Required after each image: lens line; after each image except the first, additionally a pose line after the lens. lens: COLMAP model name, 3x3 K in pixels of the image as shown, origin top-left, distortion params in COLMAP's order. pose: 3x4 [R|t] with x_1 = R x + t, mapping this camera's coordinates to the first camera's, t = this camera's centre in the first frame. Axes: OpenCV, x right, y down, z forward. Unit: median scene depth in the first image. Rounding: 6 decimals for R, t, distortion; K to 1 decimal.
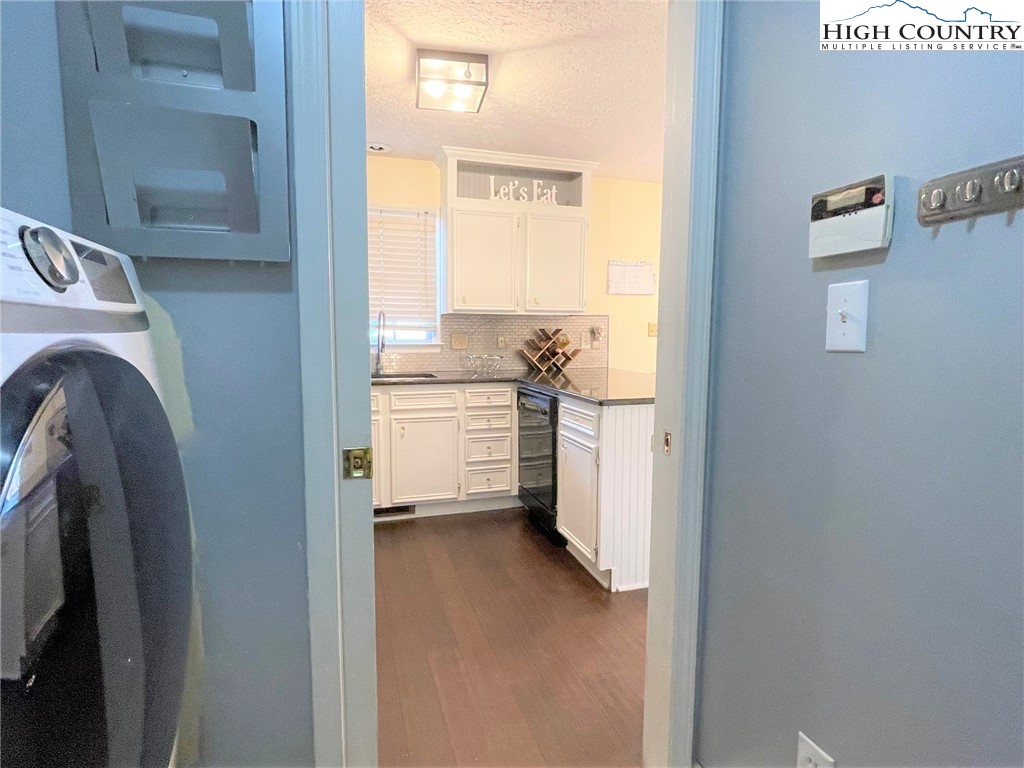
lens RADIAL K [[537.5, 0, 513.8], [0, 537.5, 387.6], [0, 0, 1]] dist [0.000657, -0.000835]
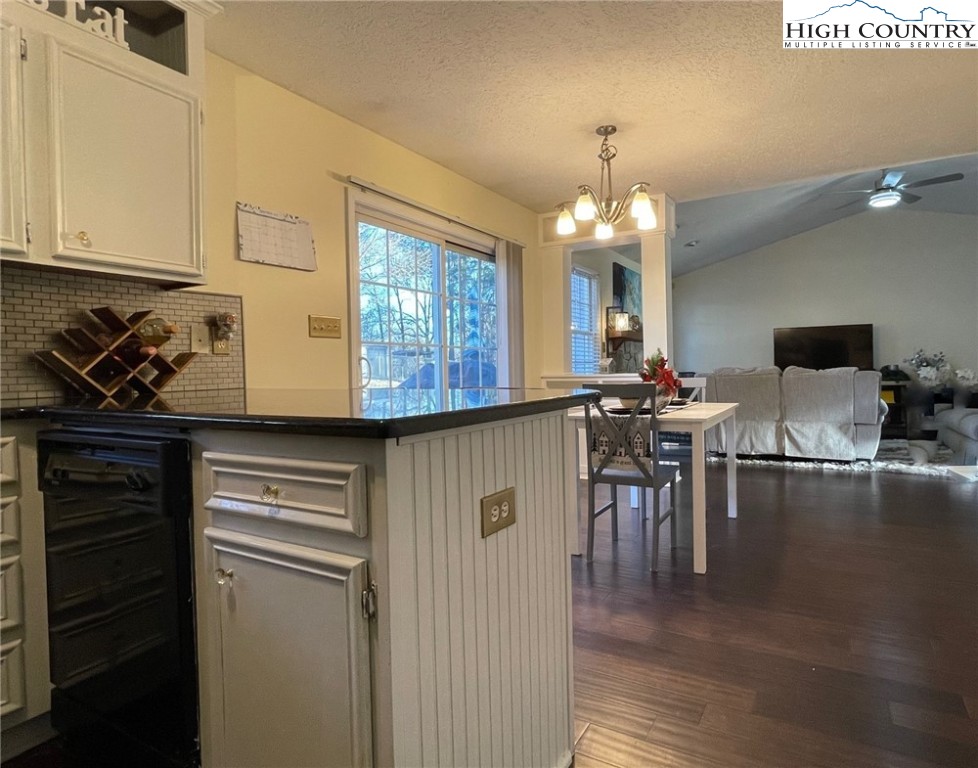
lens RADIAL K [[555.3, 0, 526.2], [0, 555.3, 377.8], [0, 0, 1]] dist [-0.002645, 0.001877]
pose [[0.735589, -0.029070, 0.676804, -0.003722], [0.093210, 0.993920, -0.058615, 0.016472], [-0.670984, 0.106201, 0.733826, 0.454388]]
